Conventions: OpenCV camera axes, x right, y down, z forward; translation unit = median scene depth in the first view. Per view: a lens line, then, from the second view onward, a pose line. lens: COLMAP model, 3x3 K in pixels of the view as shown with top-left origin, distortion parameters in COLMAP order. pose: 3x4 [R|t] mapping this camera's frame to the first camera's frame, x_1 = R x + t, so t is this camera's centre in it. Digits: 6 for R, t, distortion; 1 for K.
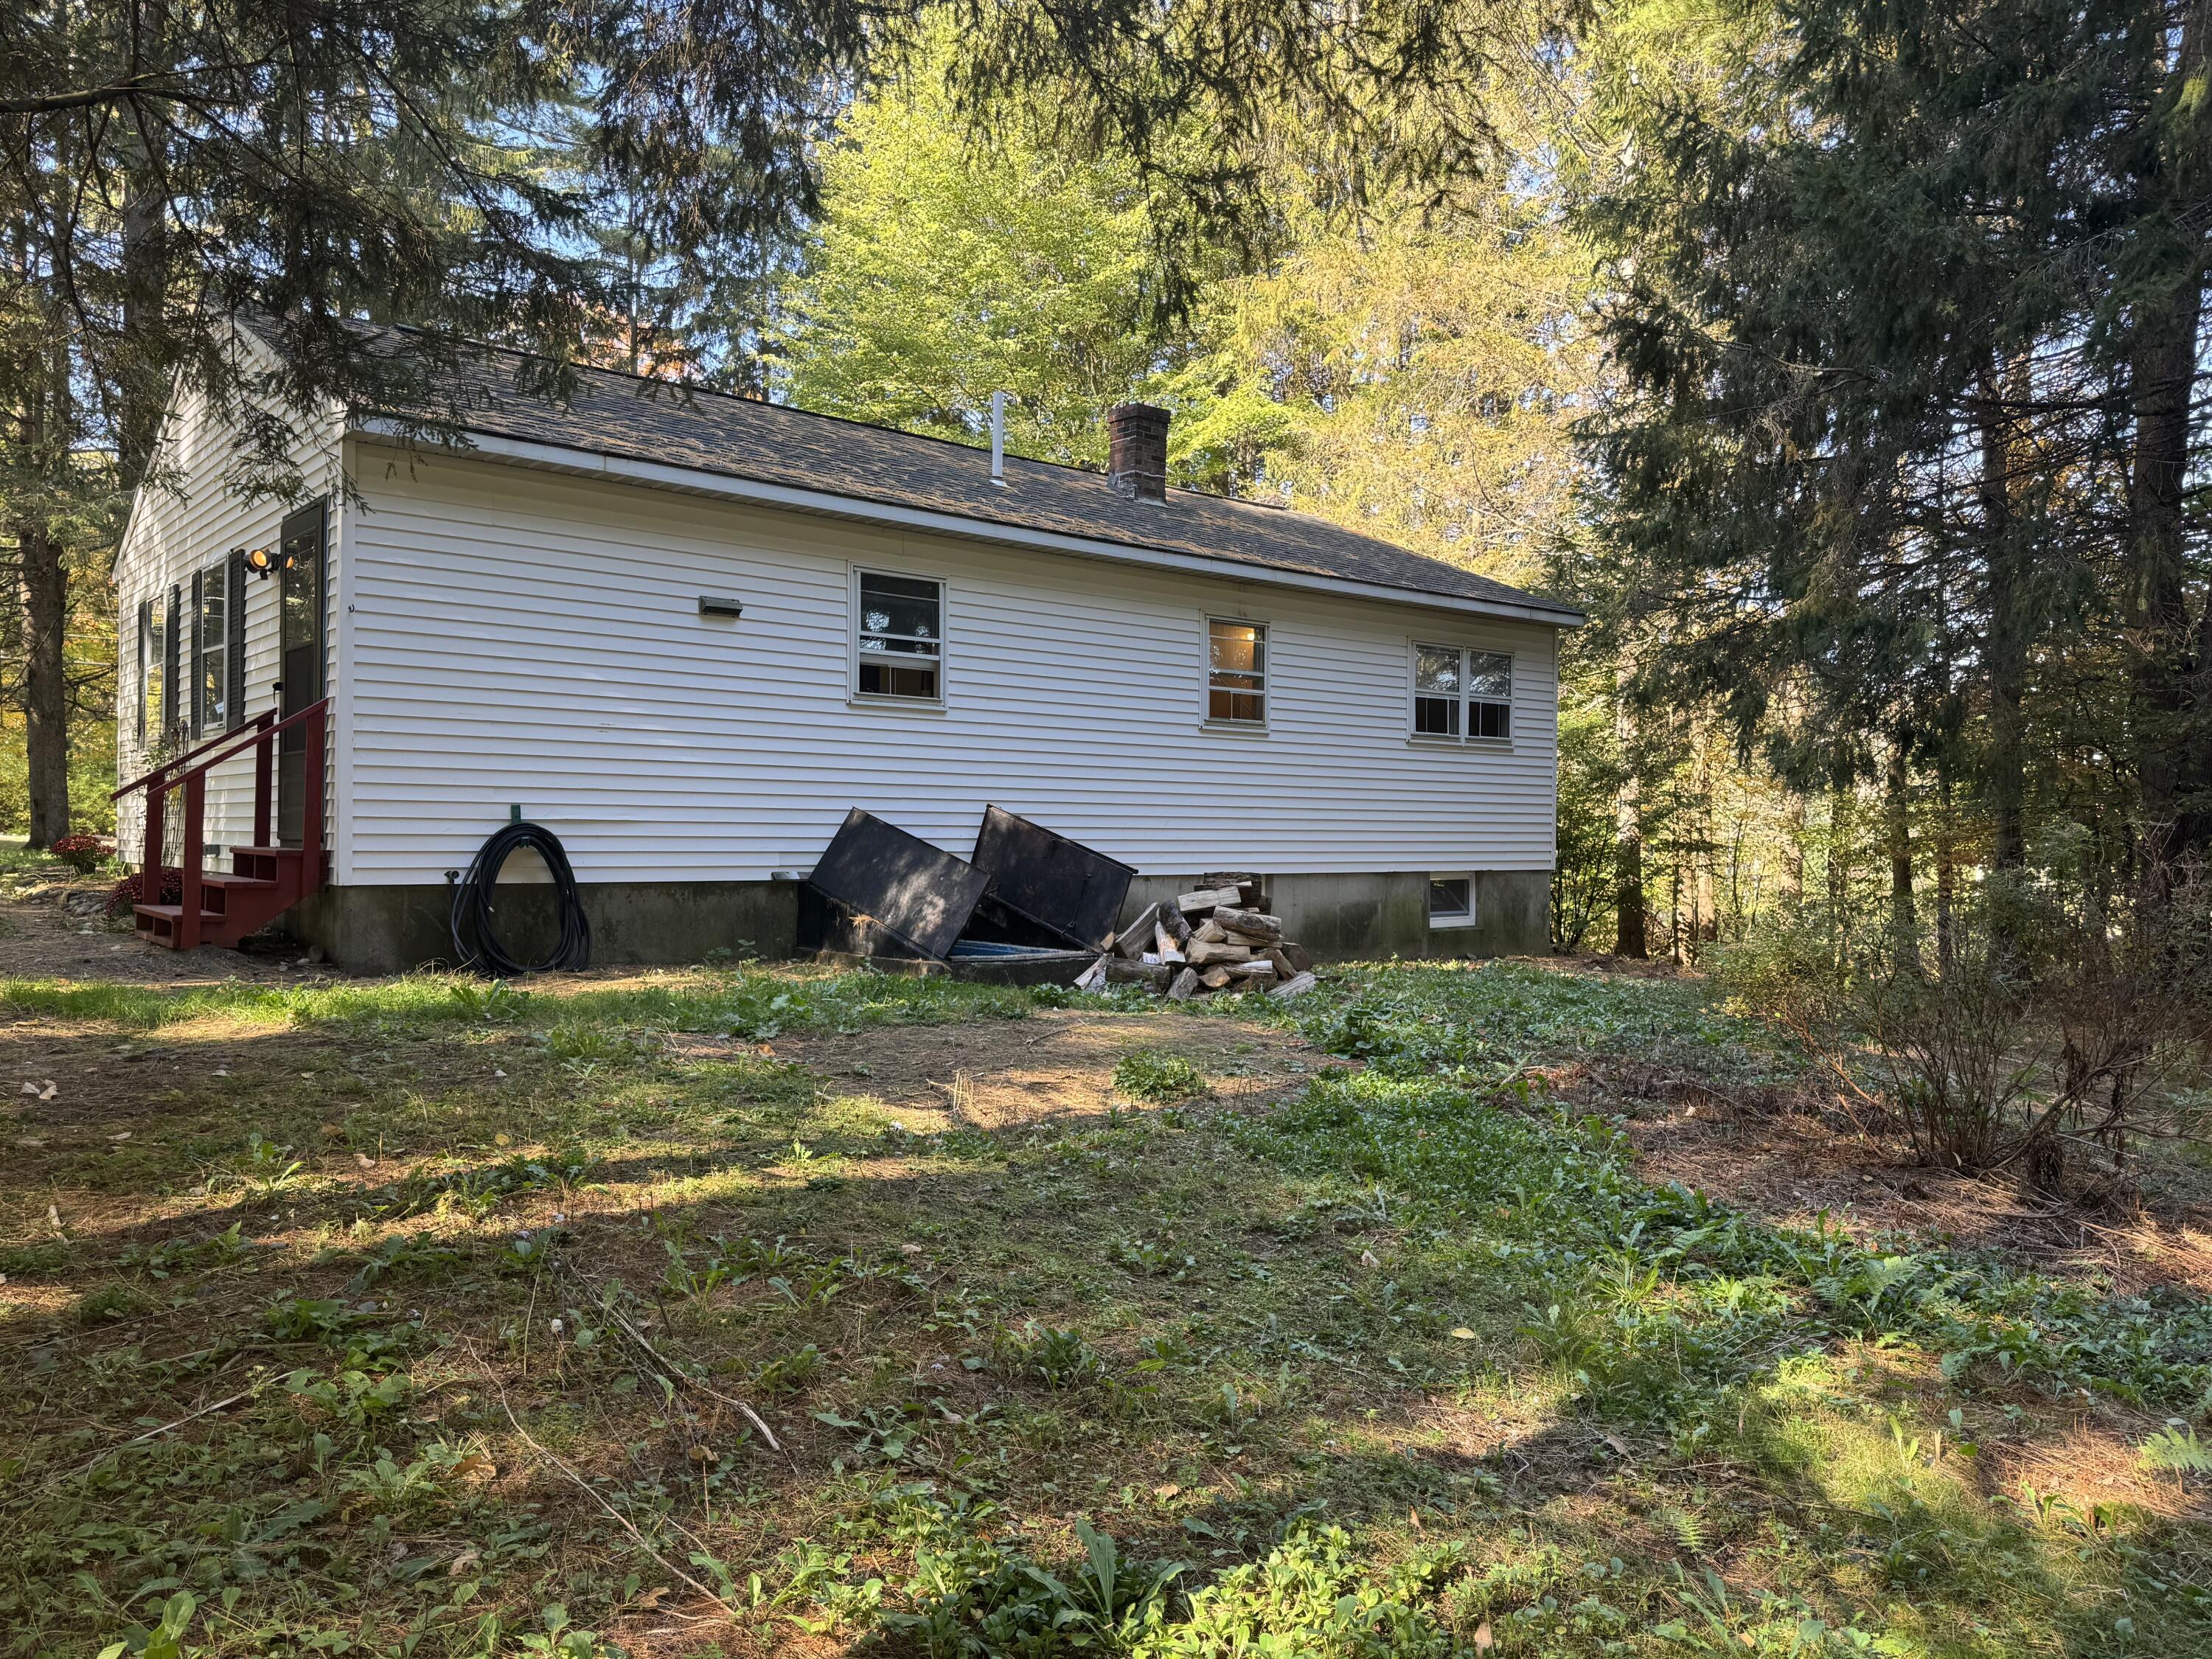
lens RADIAL K [[1587.0, 0, 1106.4], [0, 1587.0, 830.8], [0, 0, 1]] dist [0.018125, -0.034886]
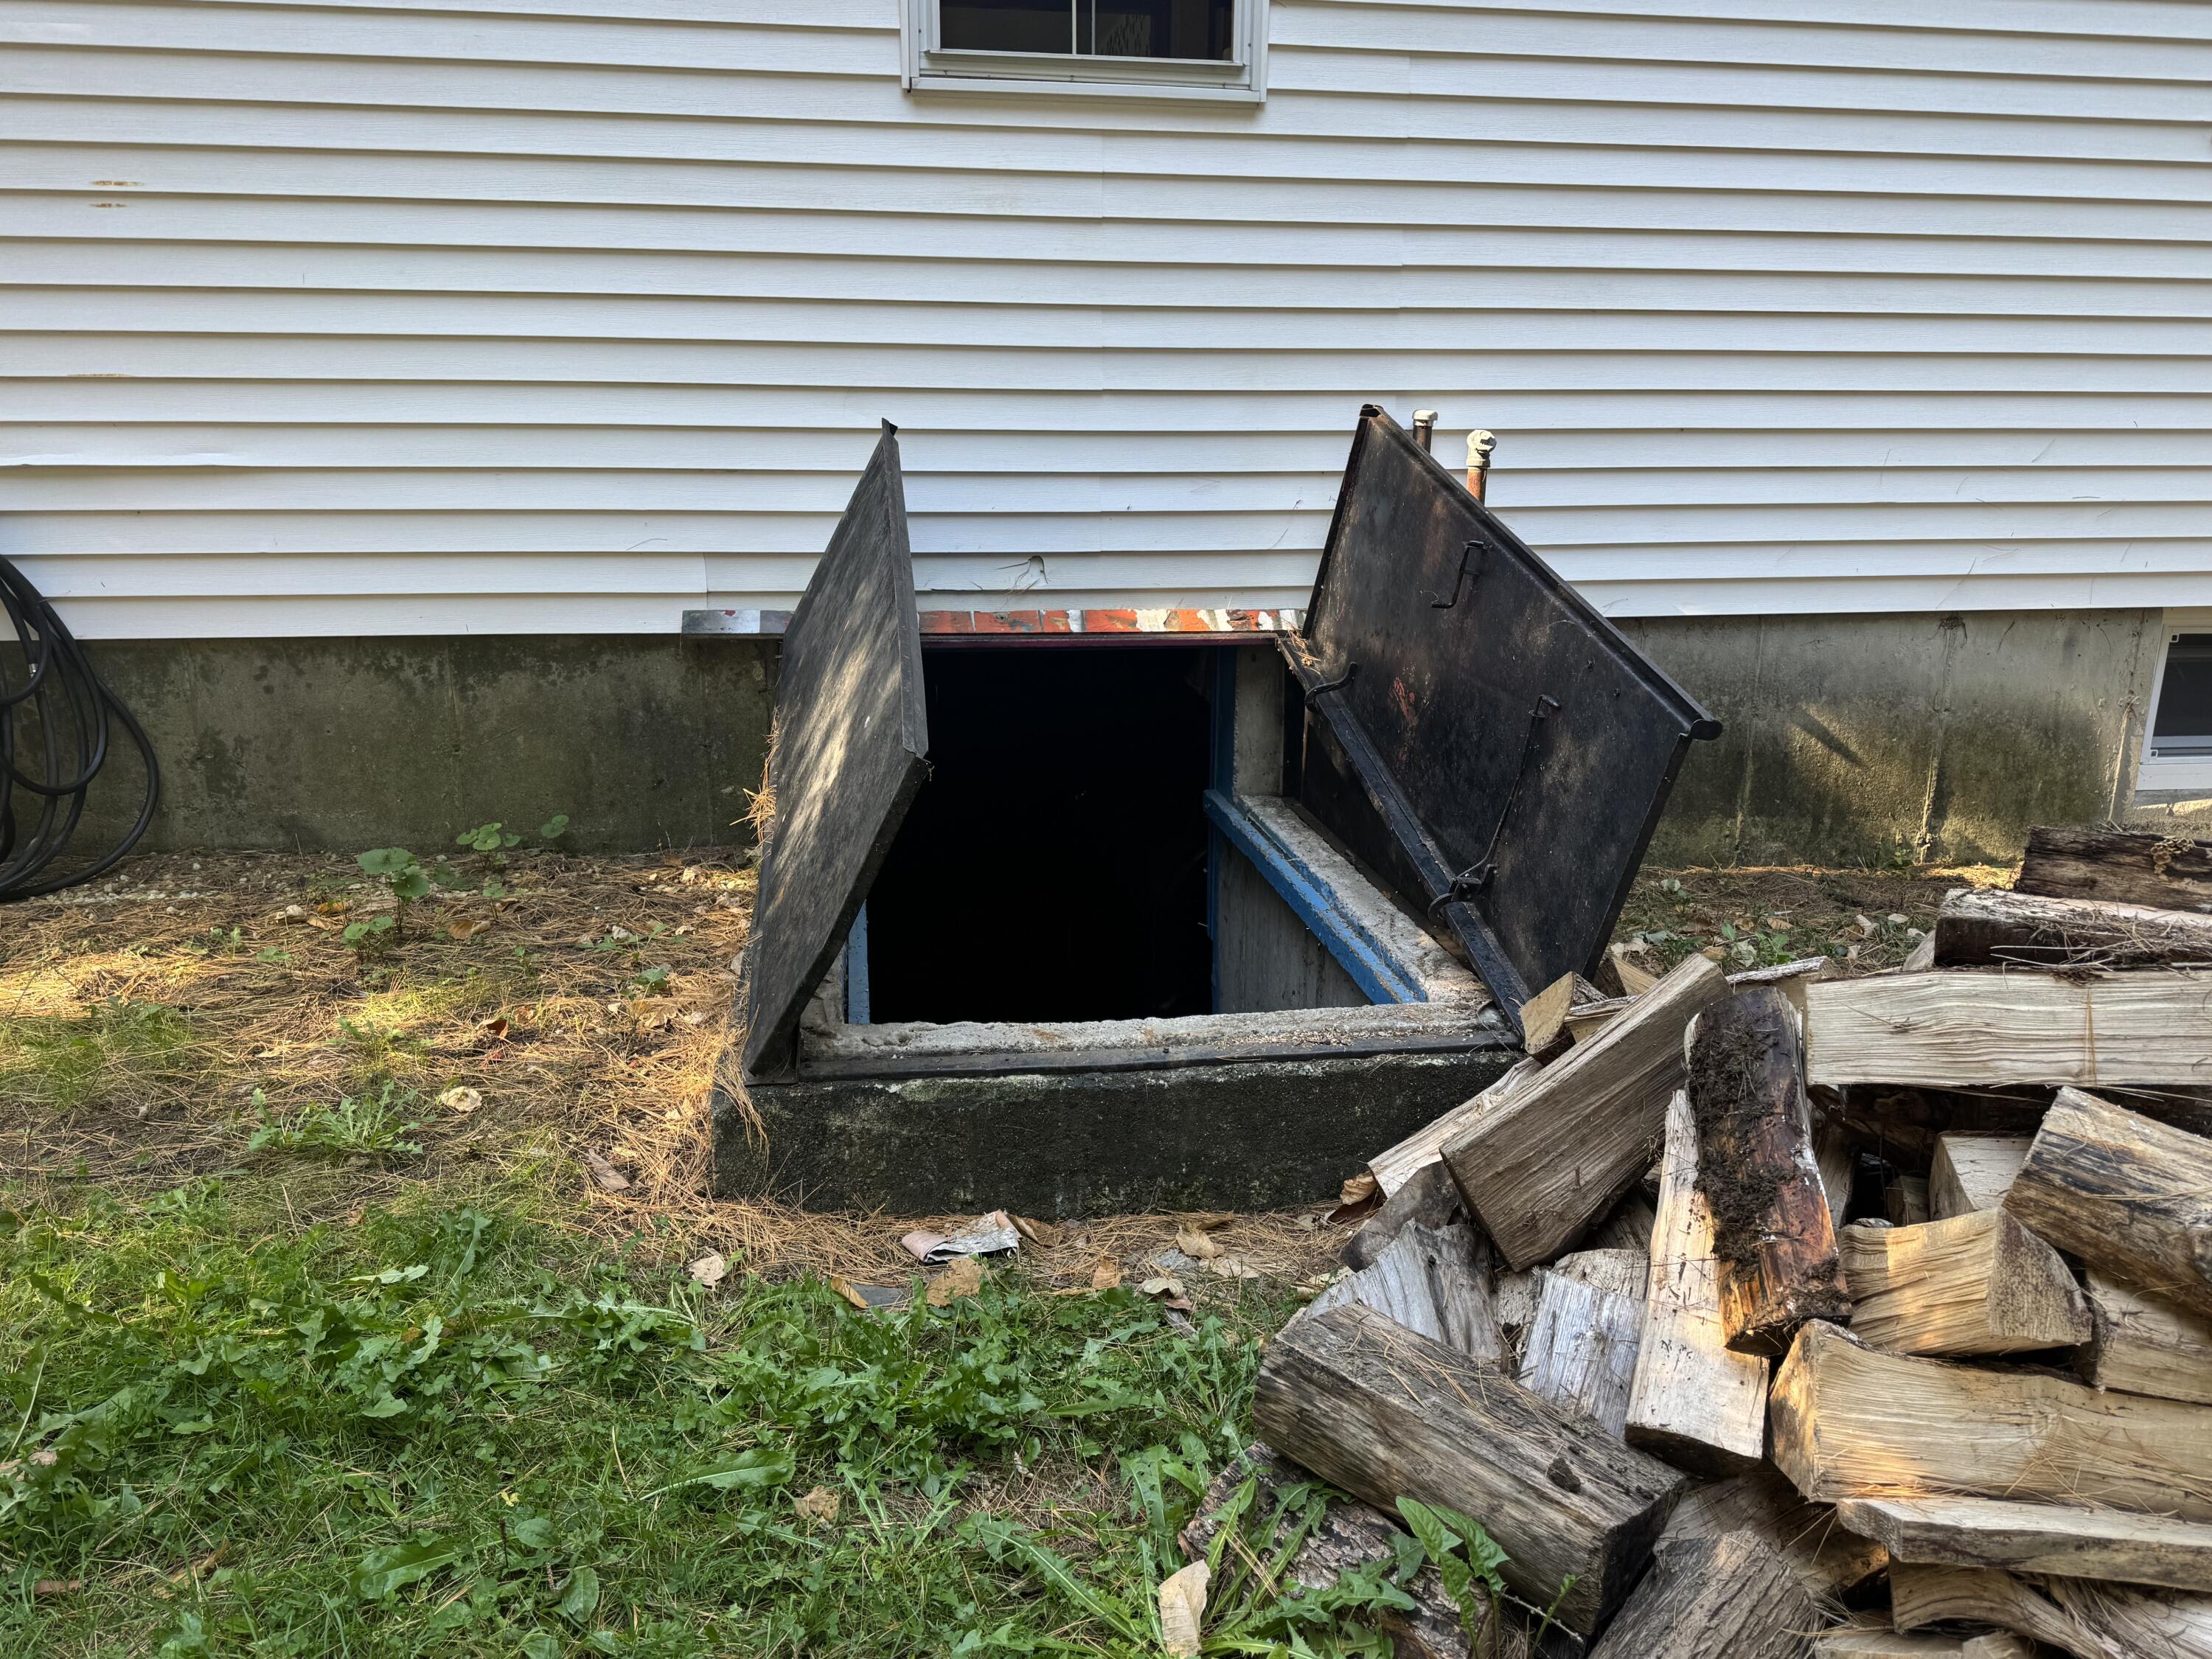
lens RADIAL K [[1587.0, 0, 1109.2], [0, 1587.0, 828.6], [0, 0, 1]] dist [0.018125, -0.034886]
pose [[0.849267, 0.131873, -0.511229, 0.062140], [0.001430, 0.967725, 0.252003, -0.017201], [0.527961, -0.214749, 0.821669, 0.771921]]
